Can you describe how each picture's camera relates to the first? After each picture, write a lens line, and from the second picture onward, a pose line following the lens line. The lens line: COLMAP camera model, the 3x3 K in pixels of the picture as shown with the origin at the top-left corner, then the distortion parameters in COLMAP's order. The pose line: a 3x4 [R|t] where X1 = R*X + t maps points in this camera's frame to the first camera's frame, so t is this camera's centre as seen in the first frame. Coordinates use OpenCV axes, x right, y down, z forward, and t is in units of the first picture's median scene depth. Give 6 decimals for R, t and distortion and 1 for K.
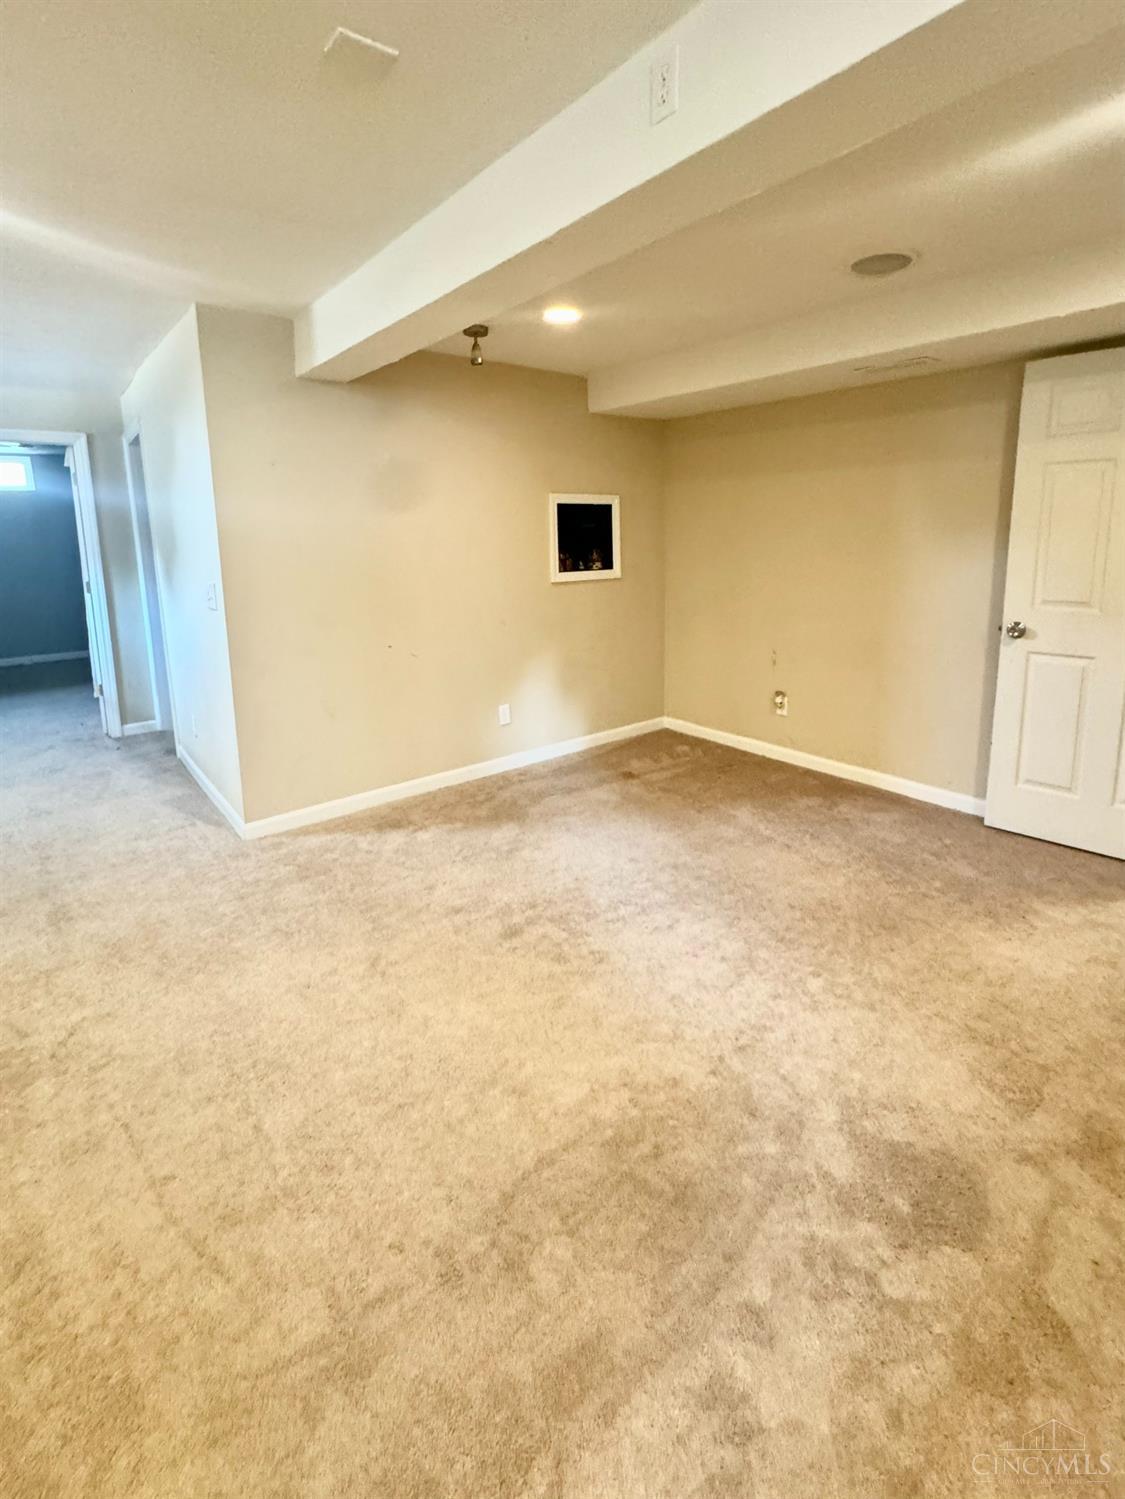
lens RADIAL K [[726.9, 0, 586.2], [0, 726.9, 649.6], [0, 0, 1]] dist [0.002298, -0.000759]
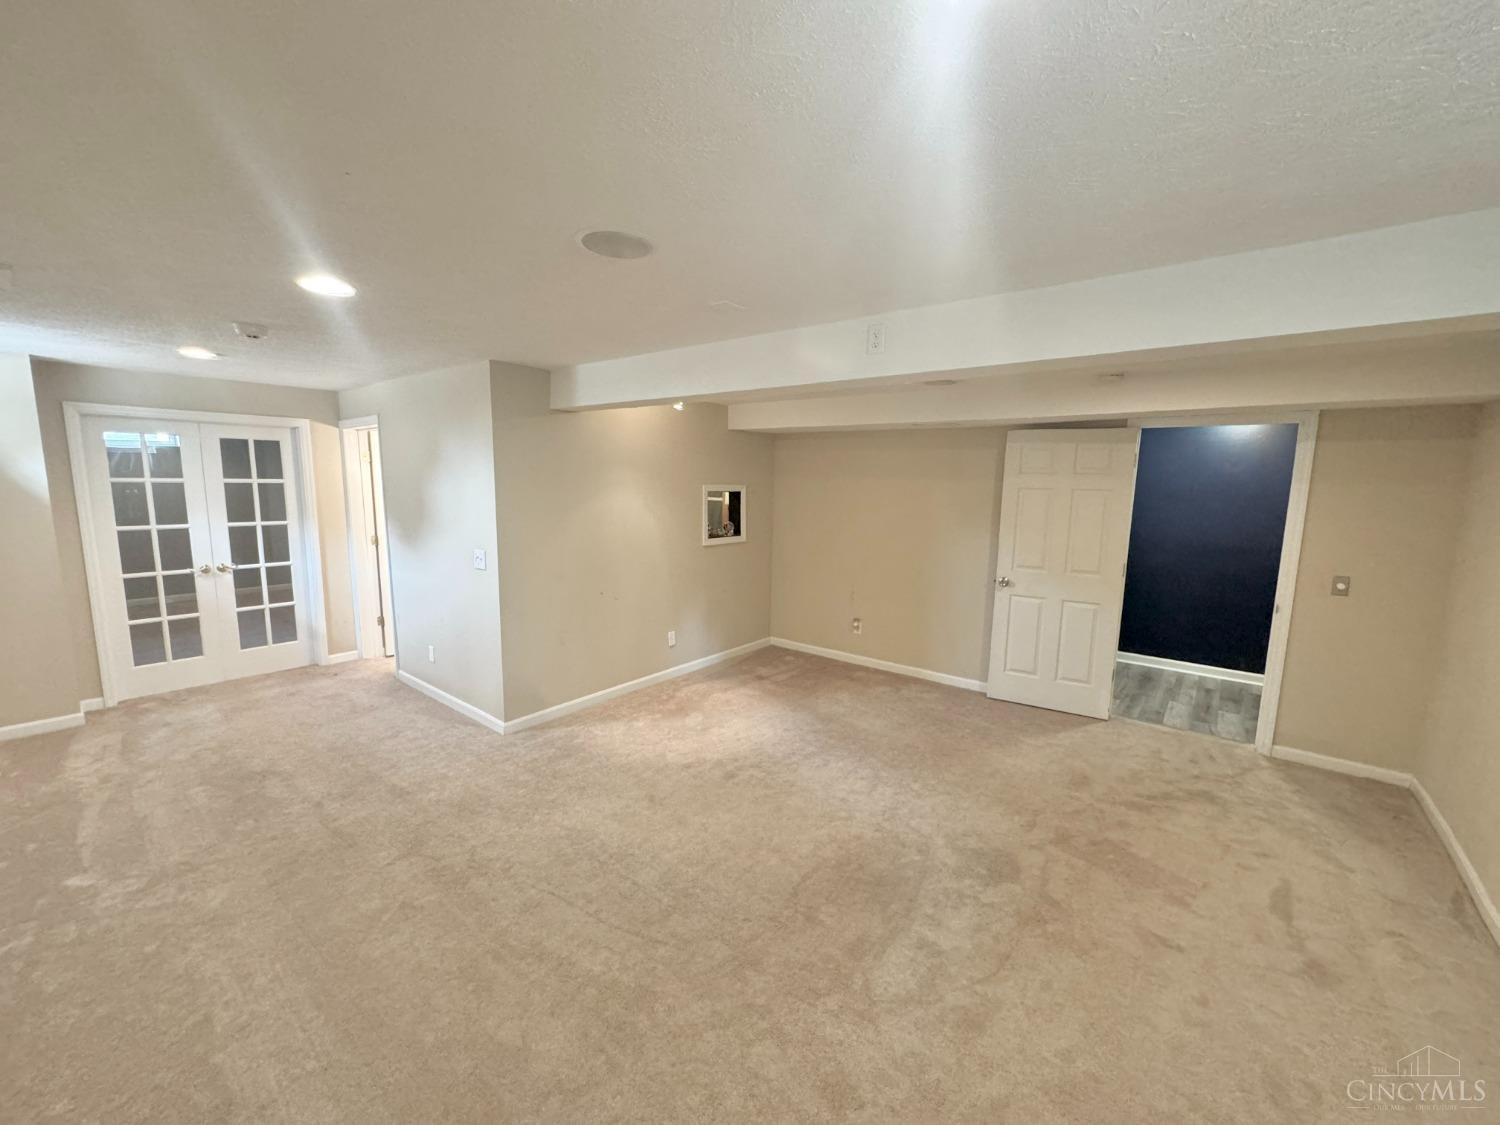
lens RADIAL K [[627.5, 0, 750.0], [0, 627.5, 562.5], [0, 0, 1]] dist [0.001311, 0.000107]
pose [[0.978698, -0.003789, 0.205271, -0.396616], [0.008231, 0.999750, -0.020789, -0.061079], [-0.205141, 0.022036, 0.978484, -0.437135]]
